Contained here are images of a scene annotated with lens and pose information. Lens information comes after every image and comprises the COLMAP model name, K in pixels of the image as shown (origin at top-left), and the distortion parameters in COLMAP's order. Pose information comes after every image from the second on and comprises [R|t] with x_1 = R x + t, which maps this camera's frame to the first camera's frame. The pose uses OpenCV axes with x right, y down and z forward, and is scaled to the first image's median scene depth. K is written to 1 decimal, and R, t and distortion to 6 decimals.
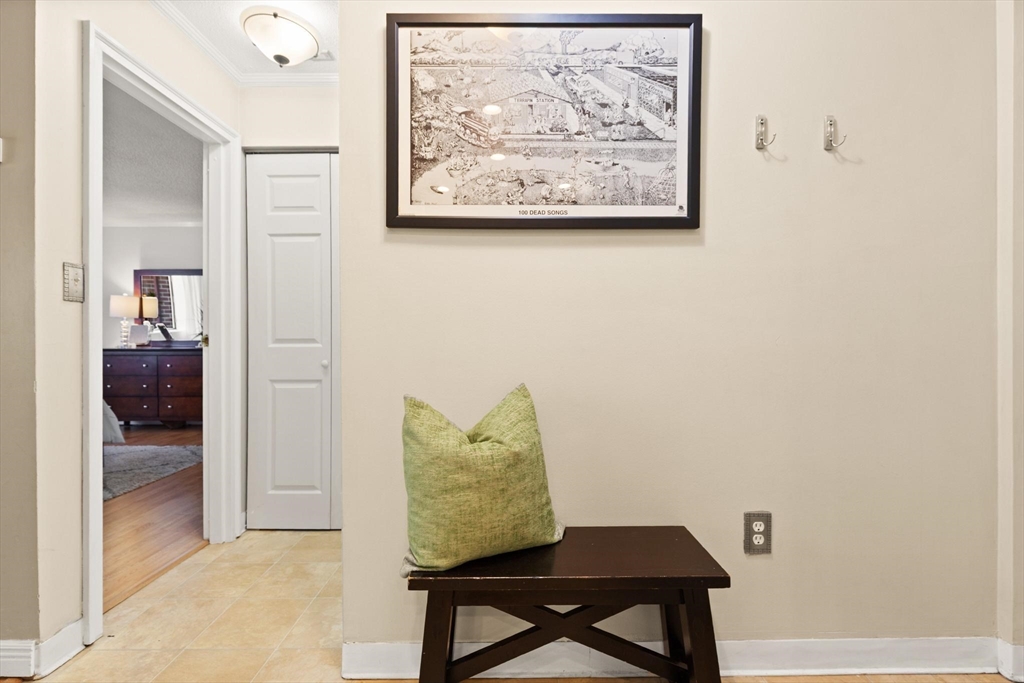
lens RADIAL K [[479.4, 0, 513.1], [0, 479.4, 340.1], [0, 0, 1]] dist [0.004412, 0.000061]
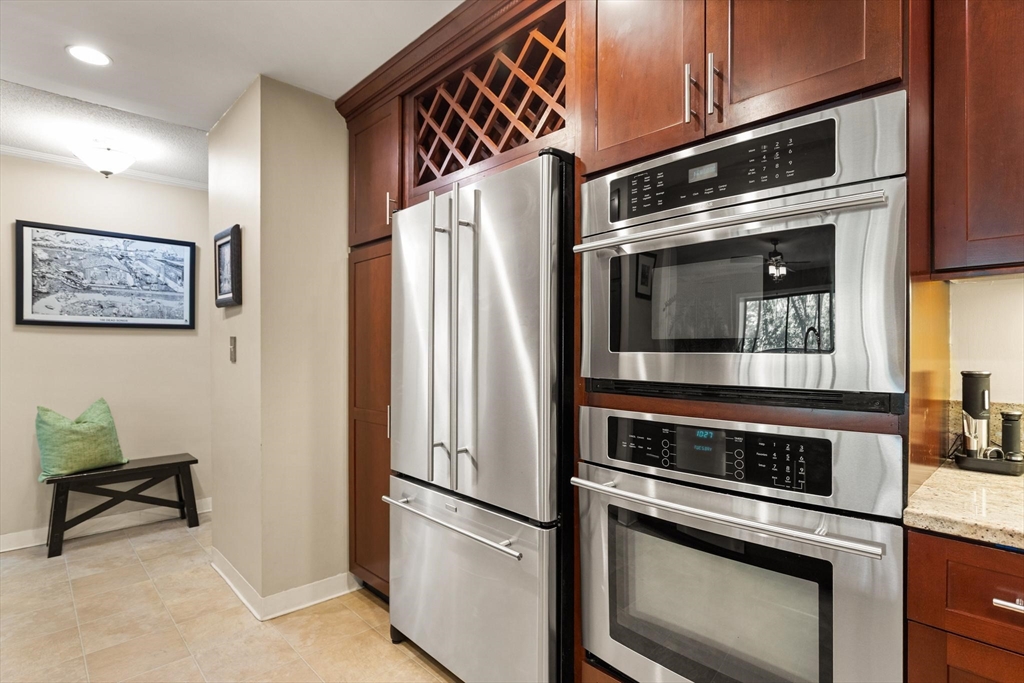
lens RADIAL K [[519.2, 0, 513.8], [0, 519.2, 350.8], [0, 0, 1]] dist [0.004045, 0.000987]
pose [[0.731498, -0.002380, 0.681840, -0.228024], [0.004847, 0.999987, -0.001710, -0.111560], [-0.681827, 0.004556, 0.731499, -2.033522]]
